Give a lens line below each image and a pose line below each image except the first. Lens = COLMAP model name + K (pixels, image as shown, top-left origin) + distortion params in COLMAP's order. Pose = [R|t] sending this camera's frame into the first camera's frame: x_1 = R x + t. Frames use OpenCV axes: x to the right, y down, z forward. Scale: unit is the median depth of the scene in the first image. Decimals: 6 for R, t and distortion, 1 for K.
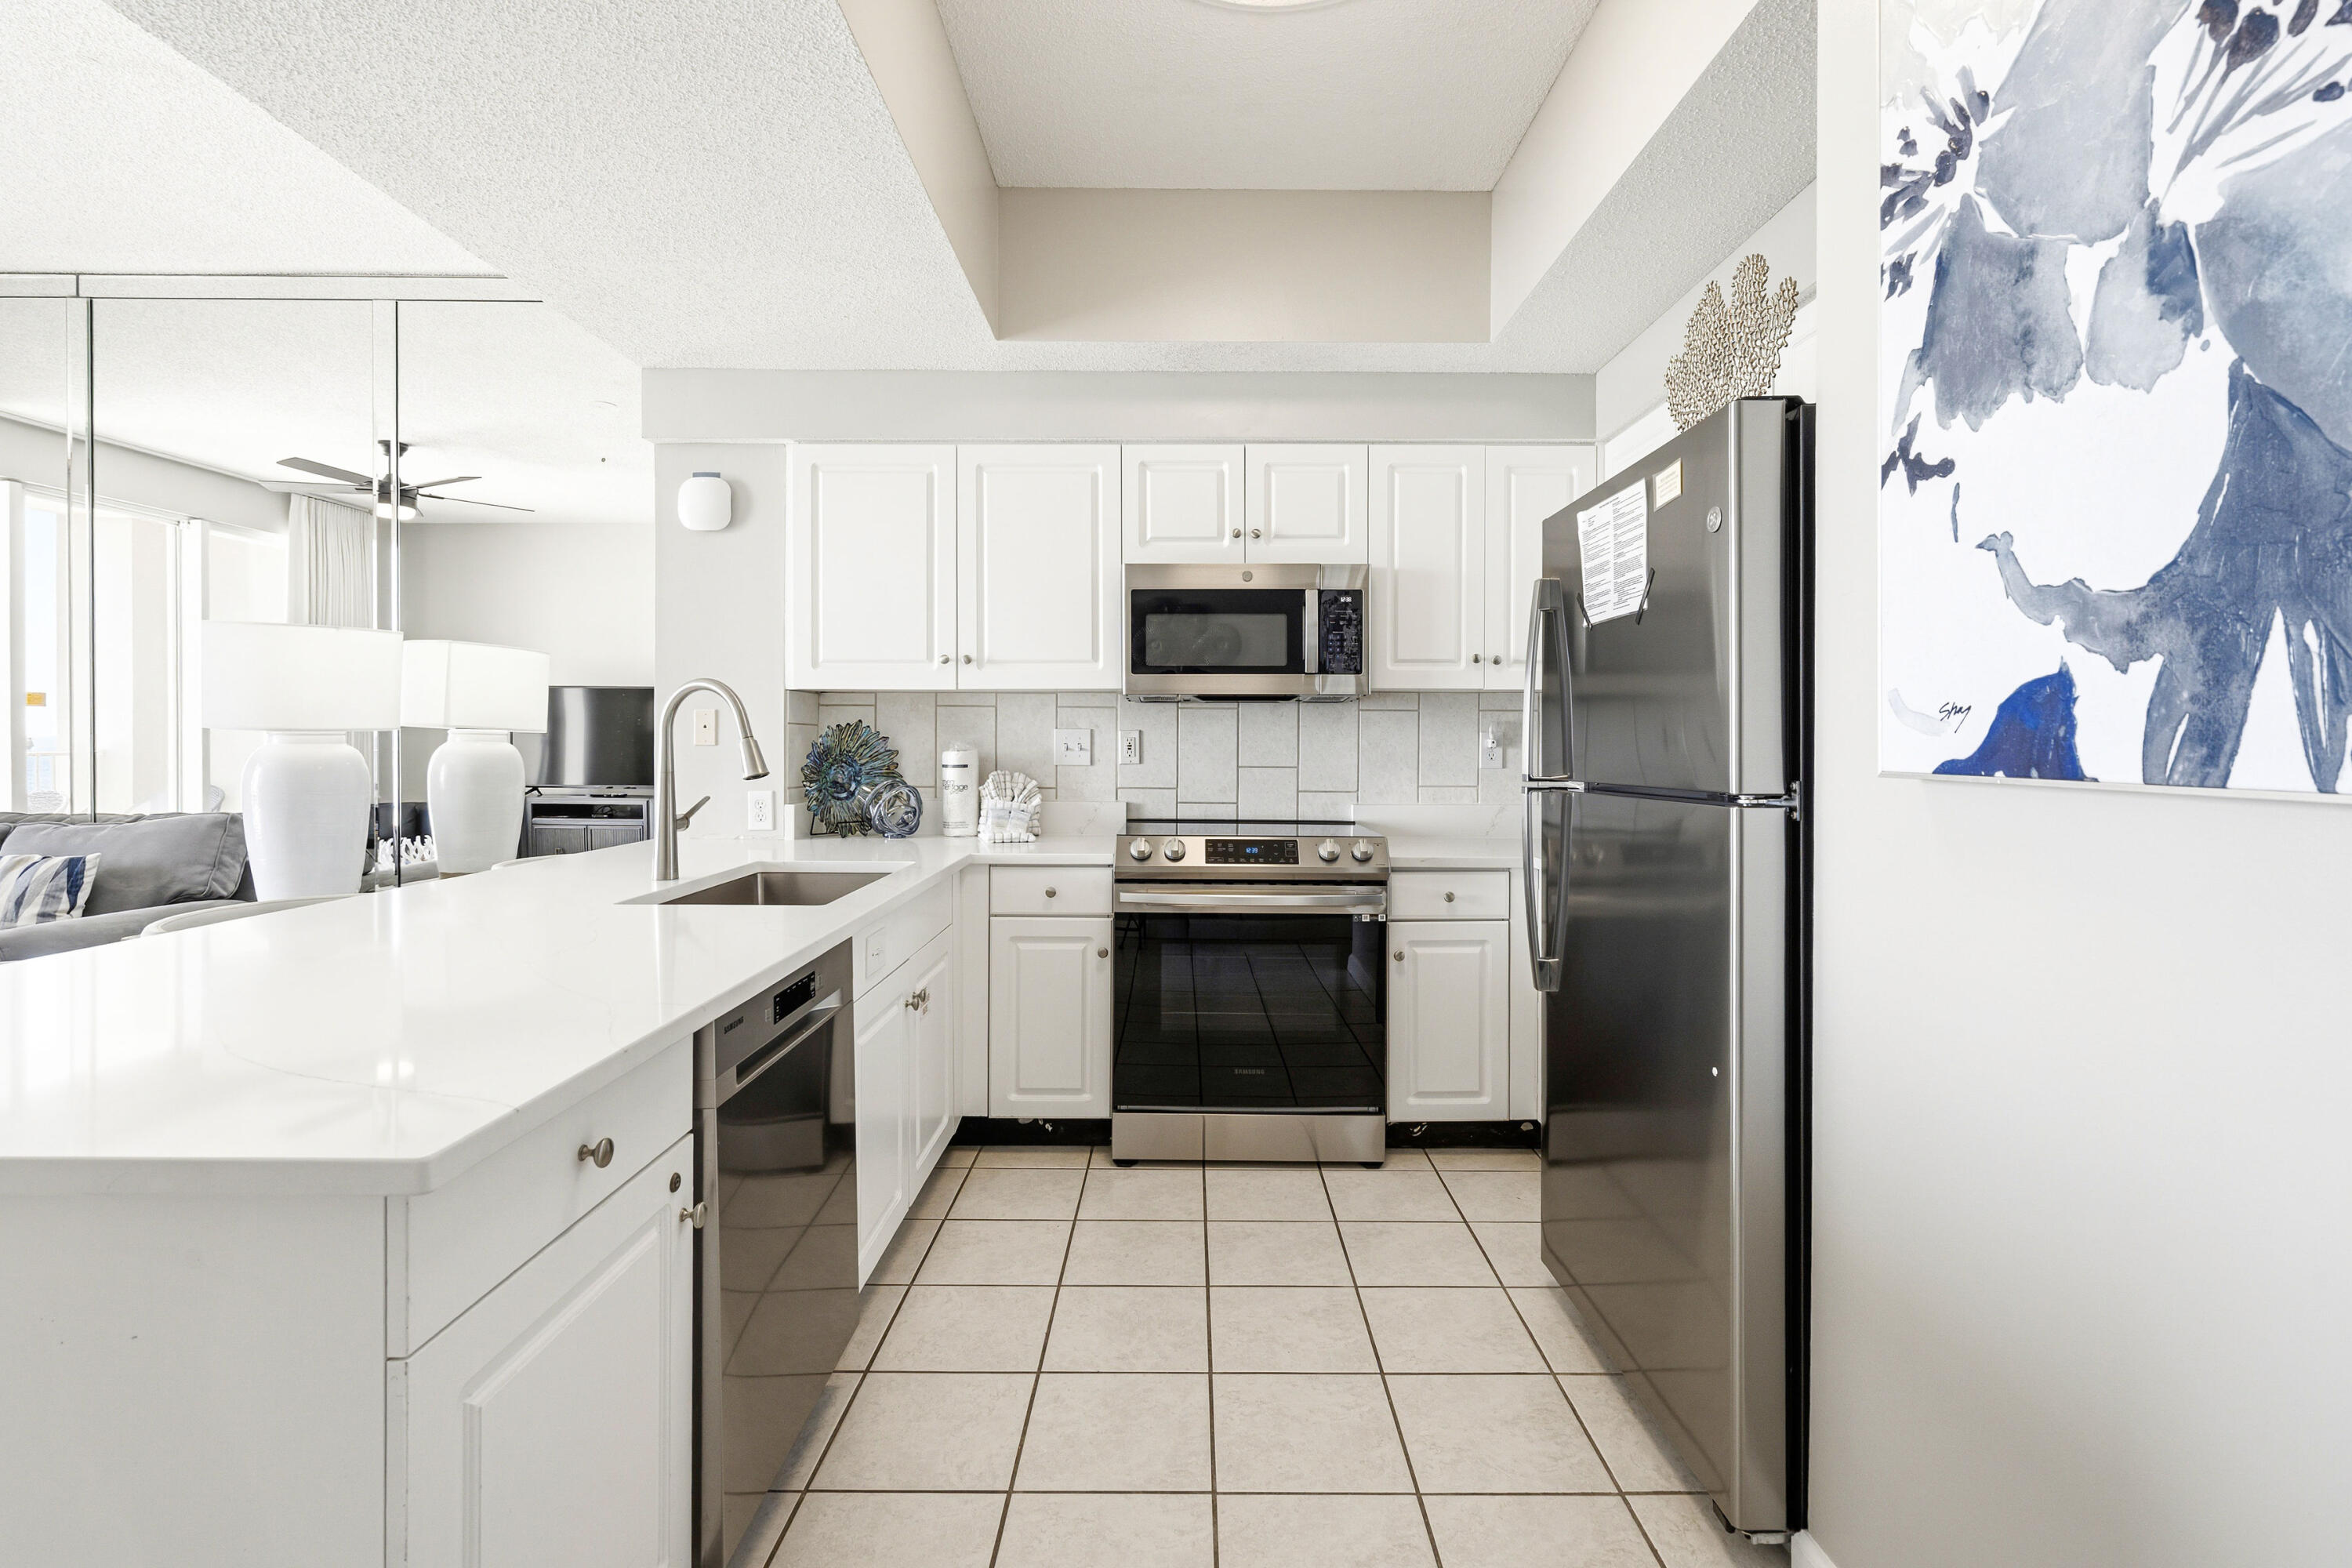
lens RADIAL K [[1090.1, 0, 1203.0], [0, 1090.1, 748.8], [0, 0, 1]] dist [-0.010987, 0.003322]
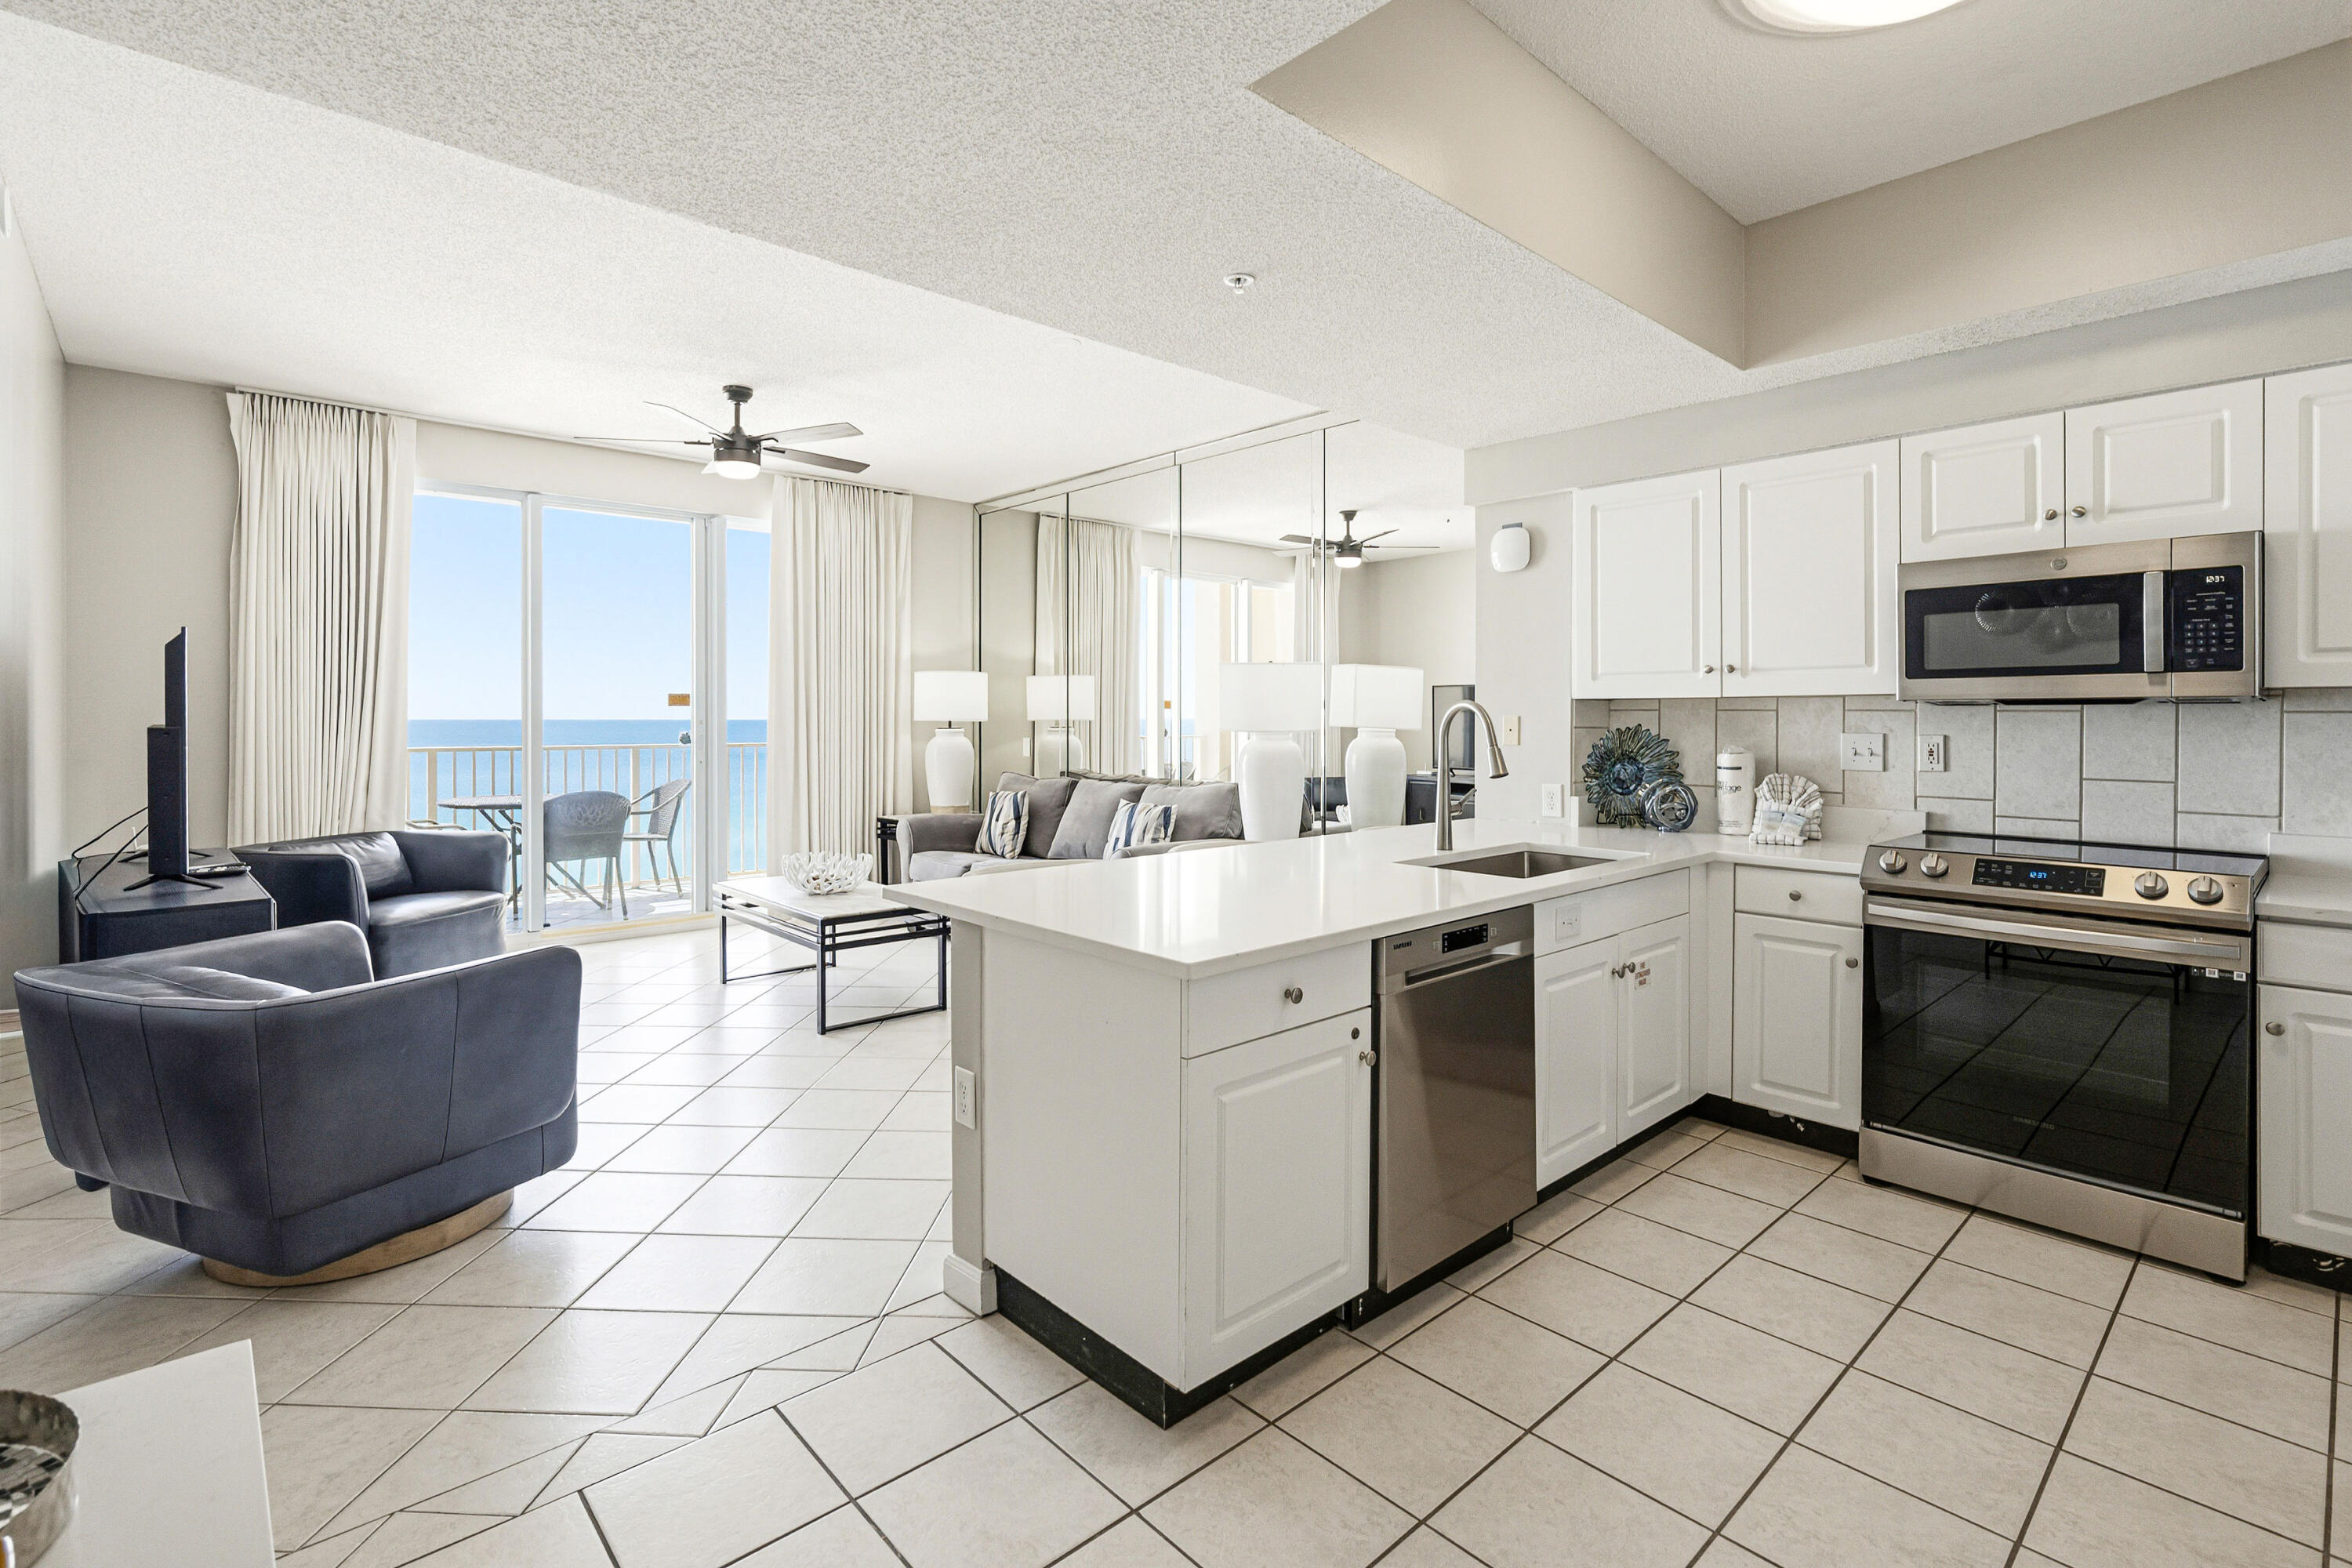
lens RADIAL K [[1090.1, 0, 1161.4], [0, 1090.1, 723.7], [0, 0, 1]] dist [-0.010987, 0.003322]
pose [[0.657640, 0.001419, -0.753331, 0.236604], [-0.005935, 0.999977, -0.003297, -0.023542], [0.753309, 0.006639, 0.657634, -0.124506]]
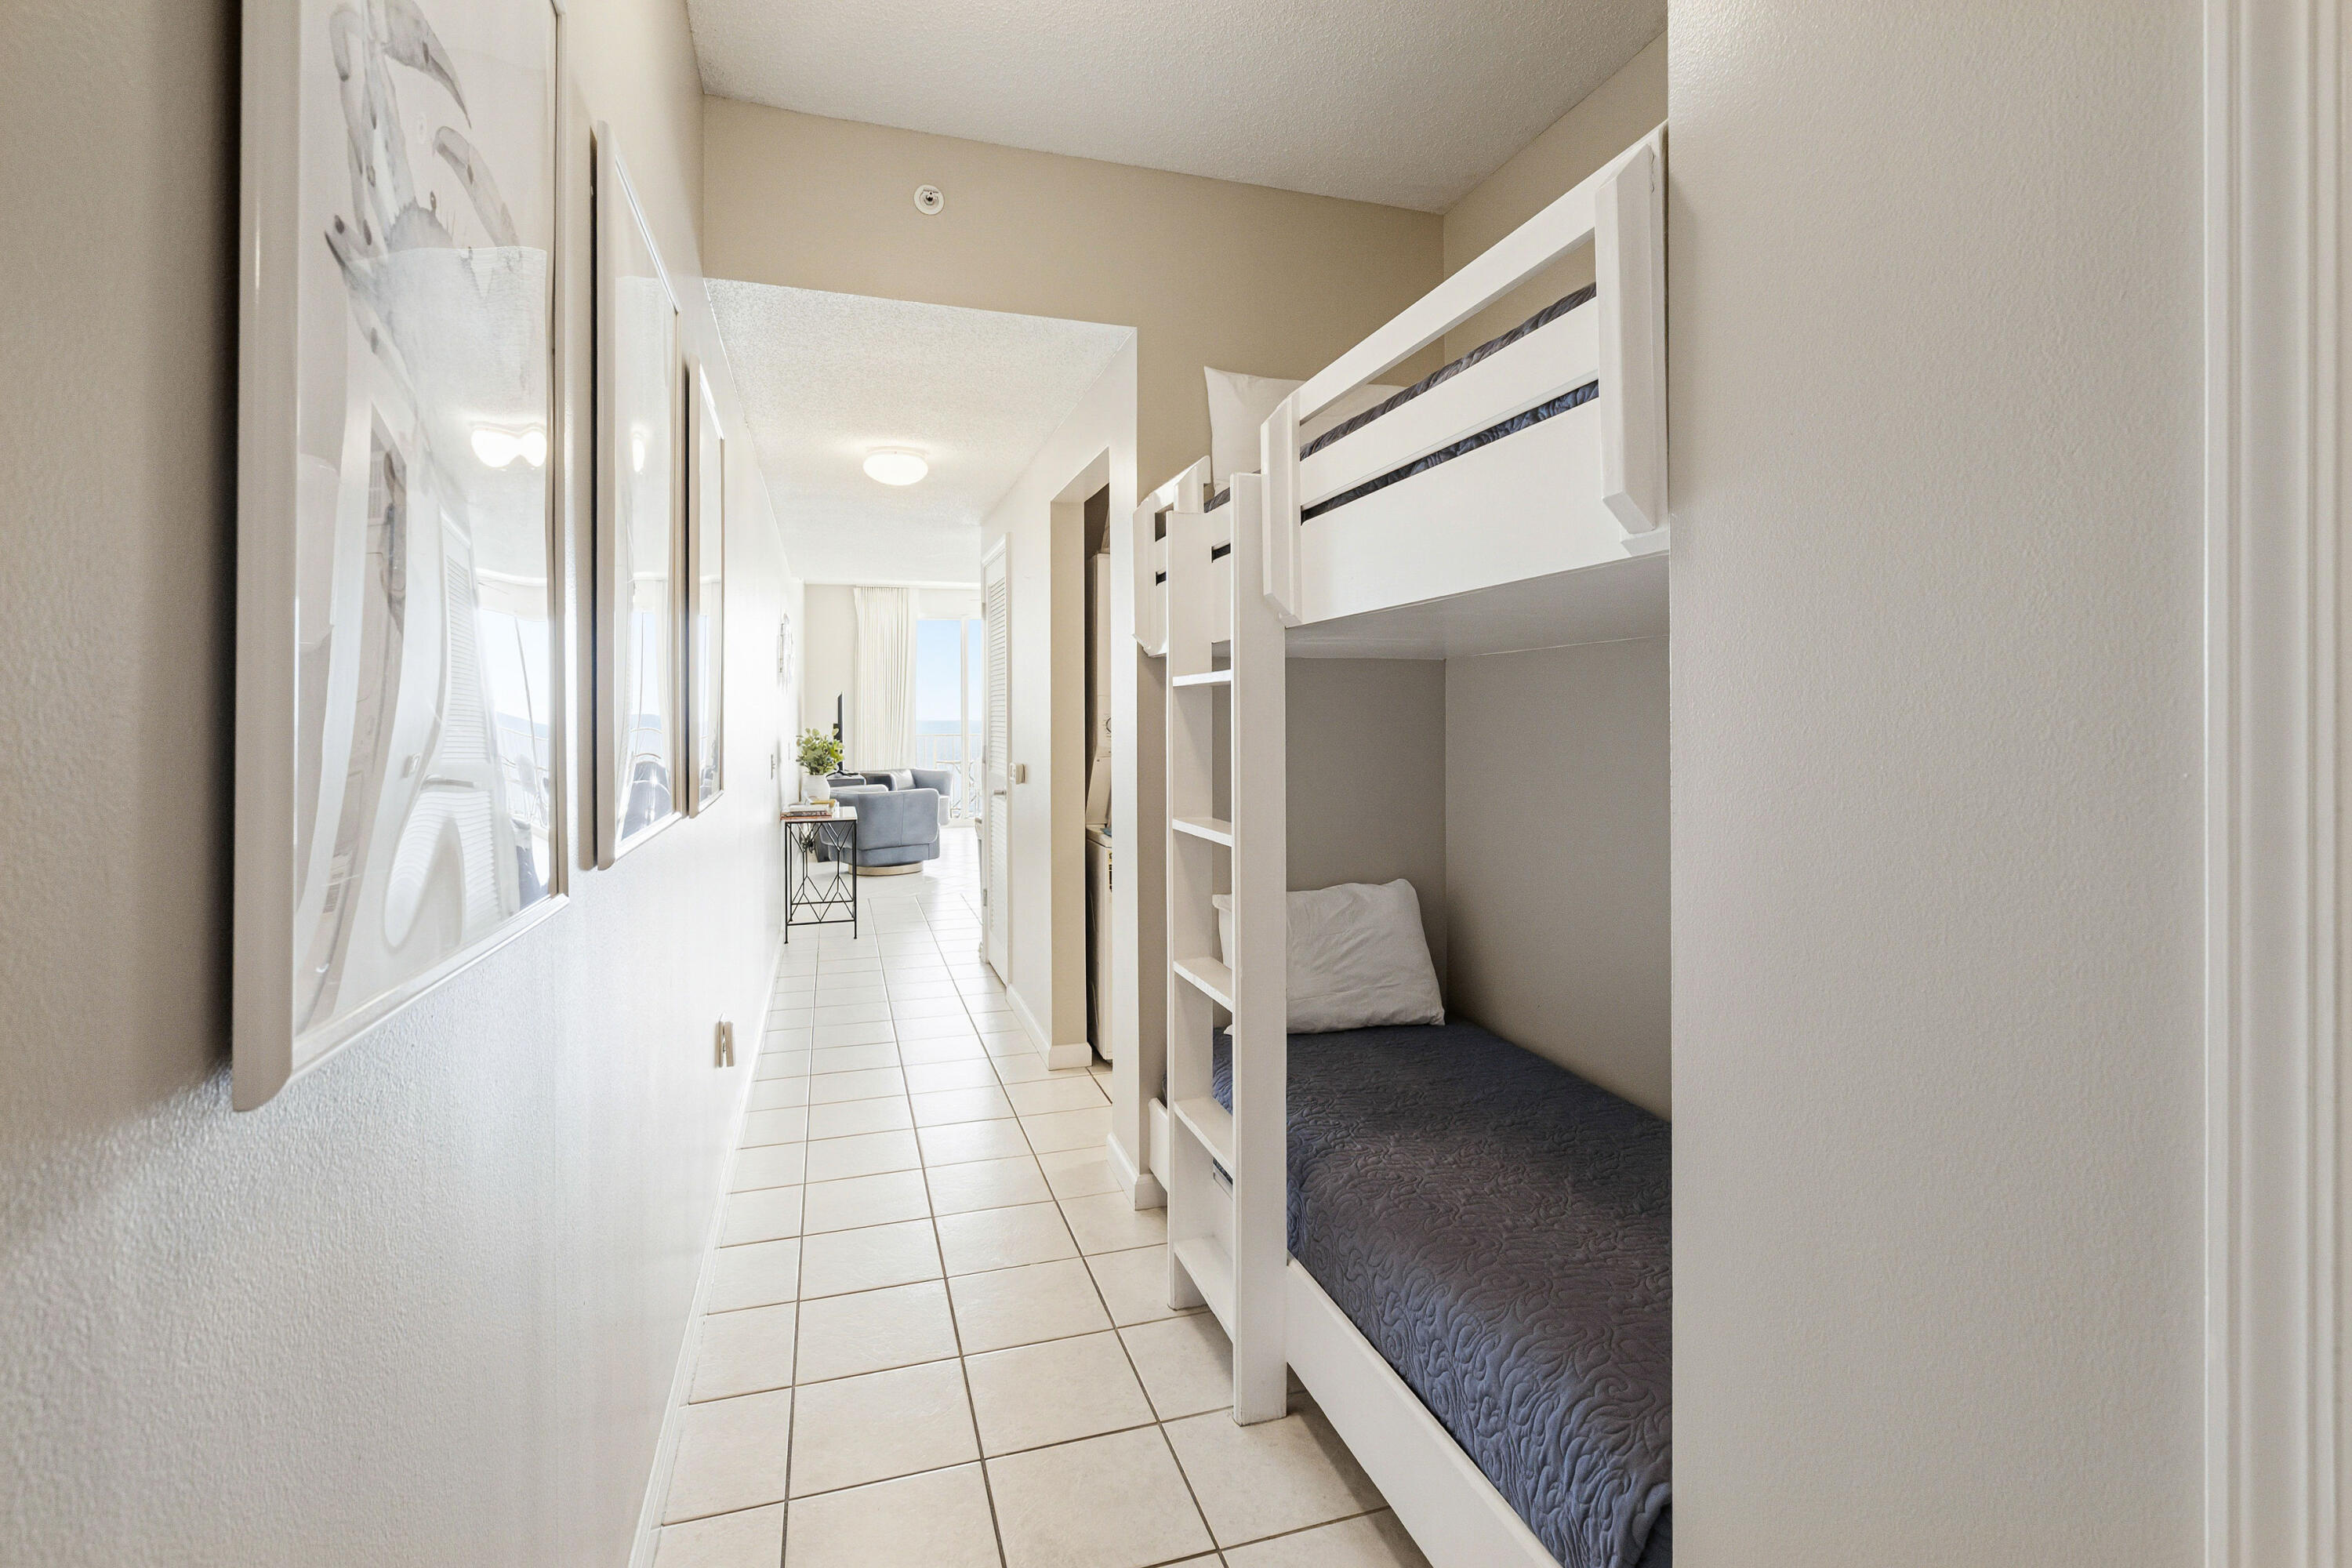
lens RADIAL K [[1090.1, 0, 1211.9], [0, 1090.1, 727.1], [0, 0, 1]] dist [-0.010987, 0.003322]
pose [[0.311071, -0.007499, -0.950357, 2.309495], [-0.006937, 0.999924, -0.010161, 0.028808], [0.950361, 0.009754, 0.310996, -0.104613]]
